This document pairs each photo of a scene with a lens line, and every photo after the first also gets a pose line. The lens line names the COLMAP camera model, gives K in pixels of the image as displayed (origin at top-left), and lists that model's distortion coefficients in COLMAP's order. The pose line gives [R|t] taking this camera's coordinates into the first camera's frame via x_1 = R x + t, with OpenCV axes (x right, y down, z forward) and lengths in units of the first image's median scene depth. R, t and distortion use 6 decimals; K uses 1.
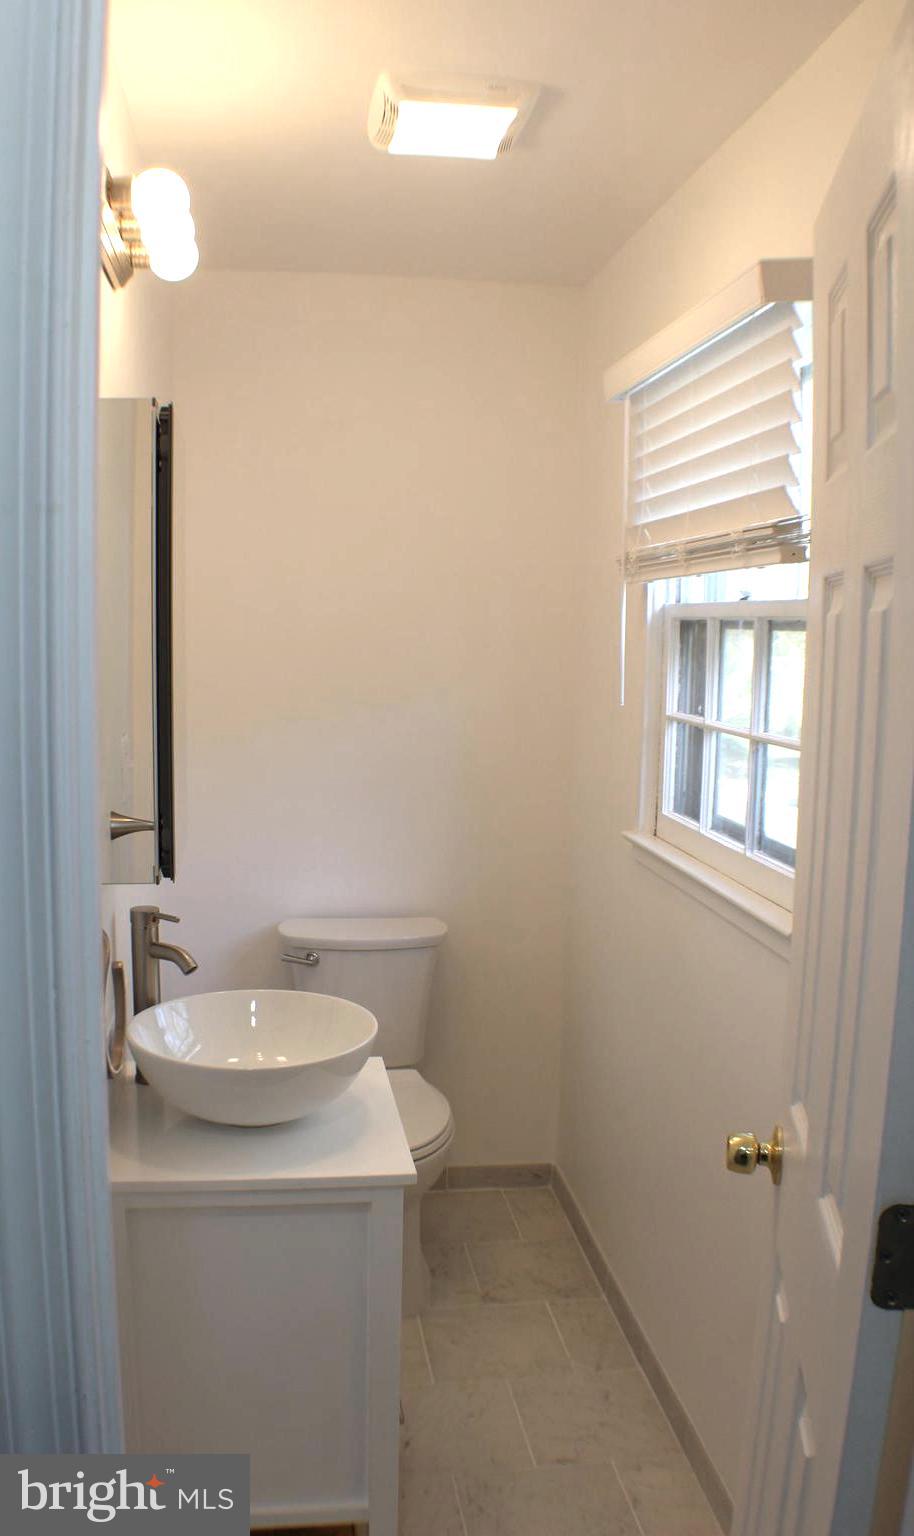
lens RADIAL K [[1231.3, 0, 450.3], [0, 1231.3, 768.0], [0, 0, 1]] dist [-0.169801, 0.001809]
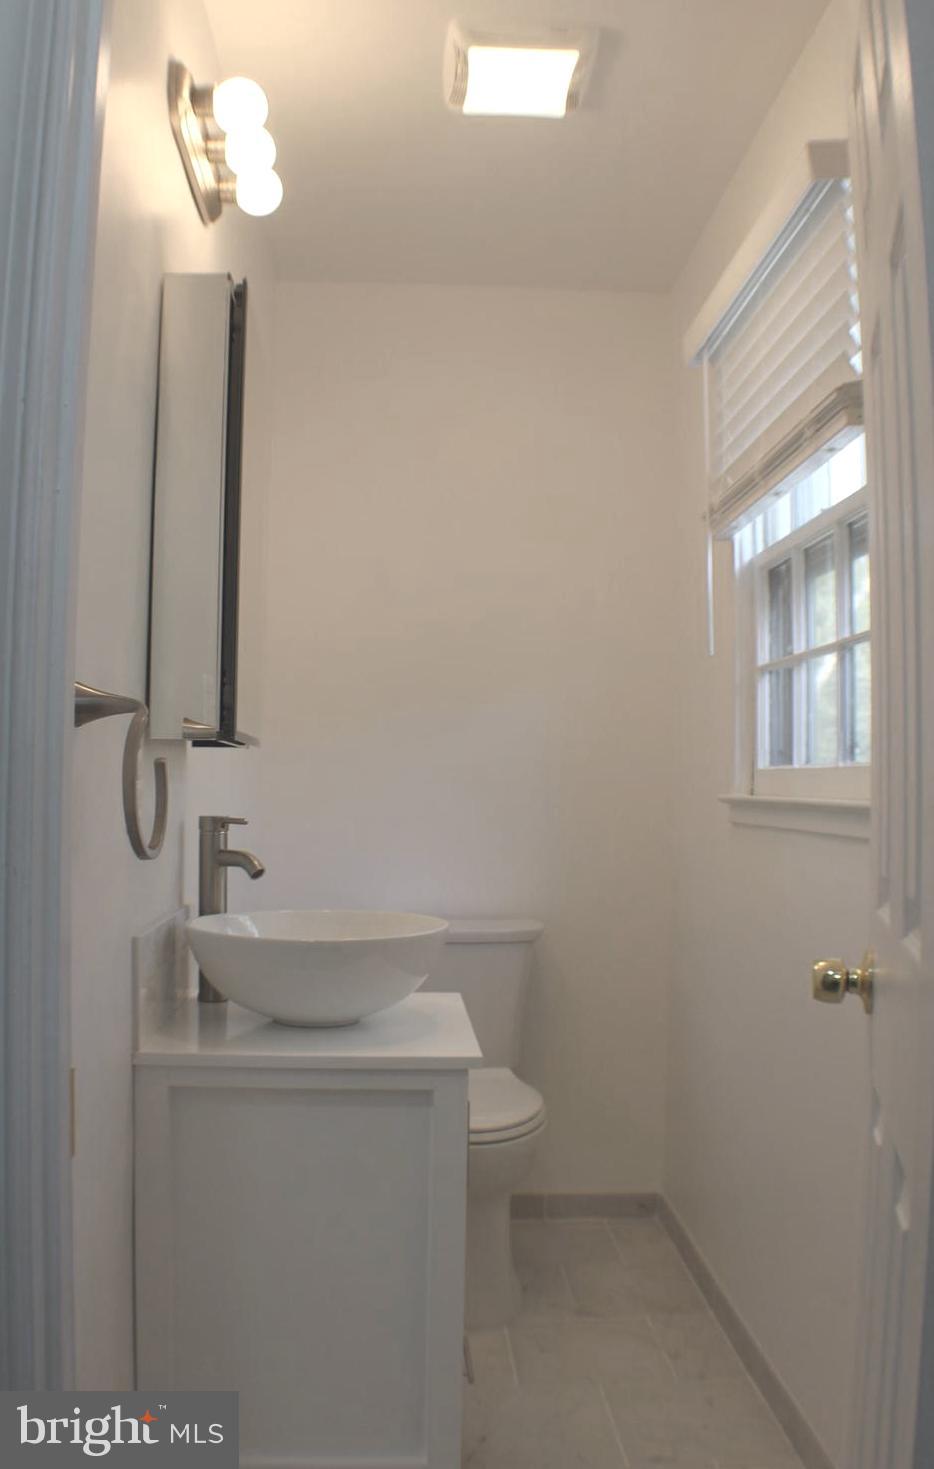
lens RADIAL K [[1236.0, 0, 465.6], [0, 1236.0, 733.2], [0, 0, 1]] dist [-0.198194, 0.094256]
pose [[0.995721, -0.012268, -0.091592, 0.041609], [-0.002467, 0.987268, -0.159050, 0.207890], [0.092377, 0.158595, 0.983013, 0.038270]]
